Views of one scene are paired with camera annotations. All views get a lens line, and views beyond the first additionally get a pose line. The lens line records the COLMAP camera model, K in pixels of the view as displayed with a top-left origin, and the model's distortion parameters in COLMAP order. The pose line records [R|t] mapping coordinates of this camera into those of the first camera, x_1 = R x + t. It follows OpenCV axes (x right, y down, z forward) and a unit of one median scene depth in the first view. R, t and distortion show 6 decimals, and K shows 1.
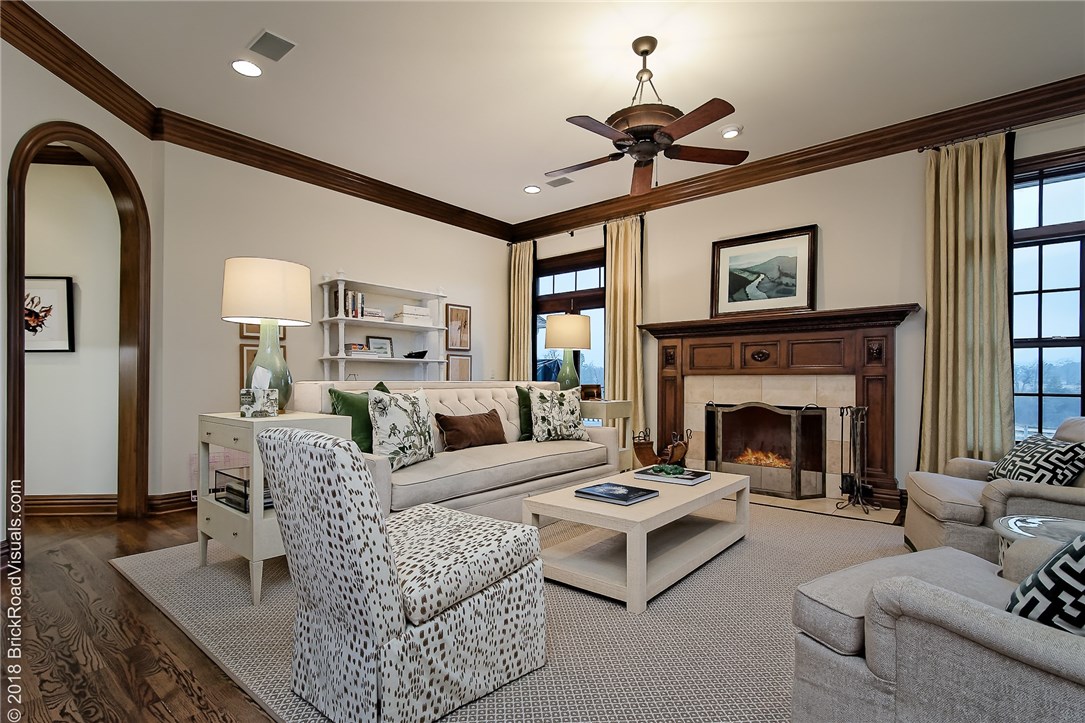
lens RADIAL K [[519.0, 0, 544.2], [0, 519.0, 380.8], [0, 0, 1]] dist [0.002831, 0.000346]
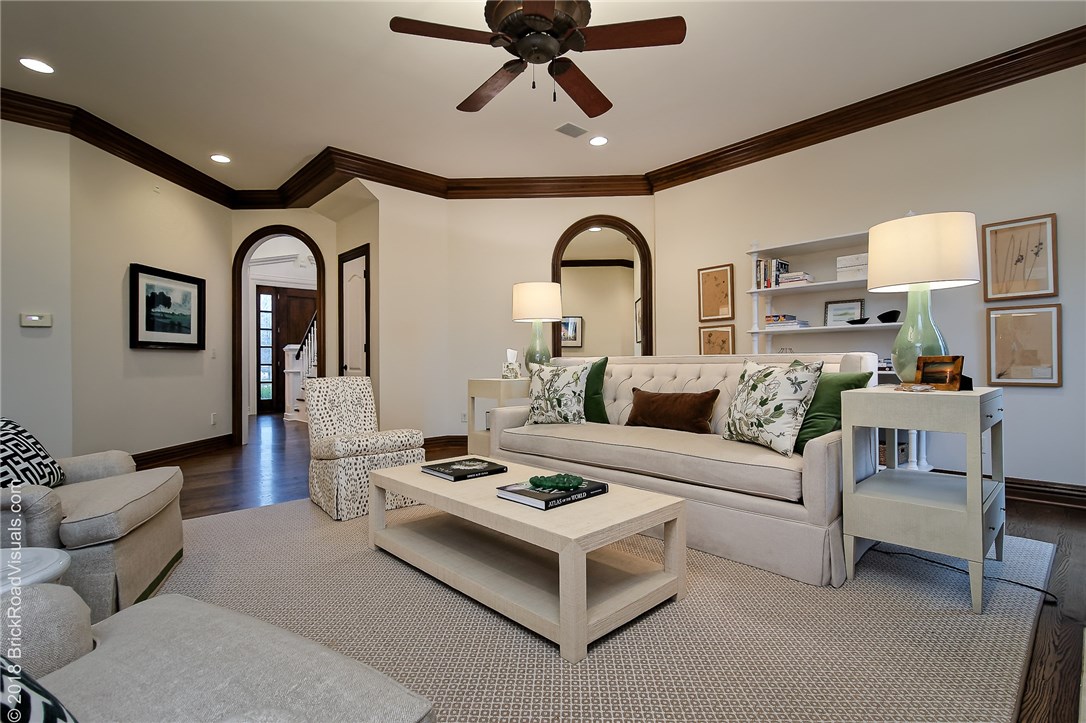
lens RADIAL K [[519.5, 0, 543.1], [0, 519.5, 360.8], [0, 0, 1]] dist [0.002831, 0.000346]
pose [[-0.128302, -0.003575, -0.991729, 0.703519], [0.009101, 0.999947, -0.004782, 0.012016], [0.991693, -0.009639, -0.128262, 0.822950]]
